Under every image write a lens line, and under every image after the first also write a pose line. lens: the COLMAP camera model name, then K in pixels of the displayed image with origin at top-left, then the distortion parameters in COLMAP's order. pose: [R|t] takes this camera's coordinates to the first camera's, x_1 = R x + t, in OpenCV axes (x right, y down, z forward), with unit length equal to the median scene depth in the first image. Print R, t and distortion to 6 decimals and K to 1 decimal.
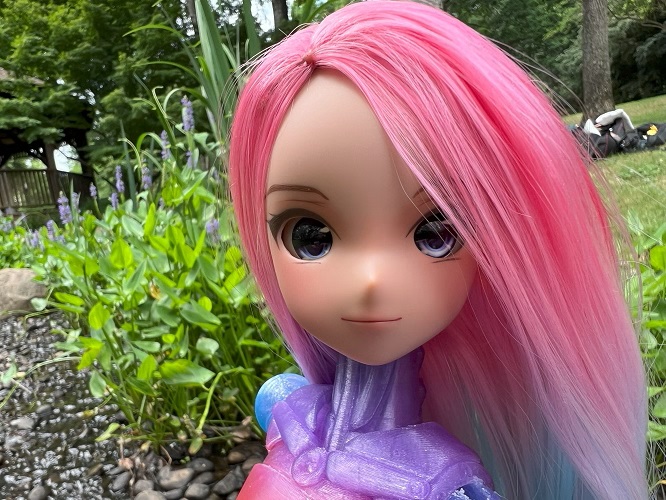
lens RADIAL K [[503.0, 0, 295.1], [0, 503.0, 294.5], [0, 0, 1]] dist [0.000592, -0.005732]
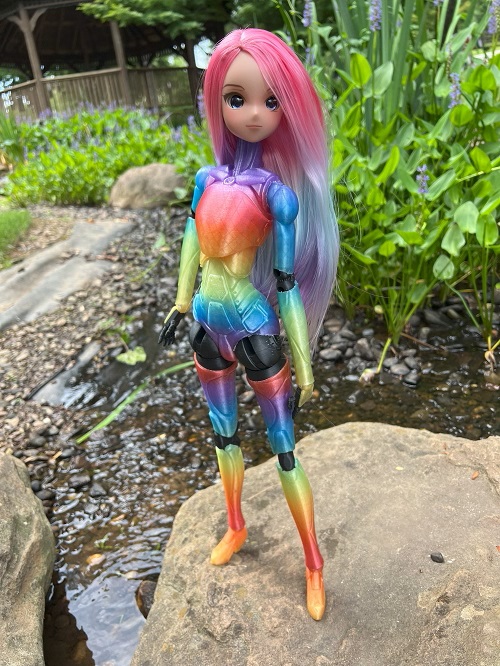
lens RADIAL K [[522.3, 0, 249.0], [0, 522.3, 326.2], [0, 0, 1]] dist [0.038569, -0.050481]
pose [[0.941997, 0.125354, -0.311334, 0.089352], [-0.053069, 0.971594, 0.230628, 0.041174], [0.331400, -0.200729, 0.921890, -0.196411]]
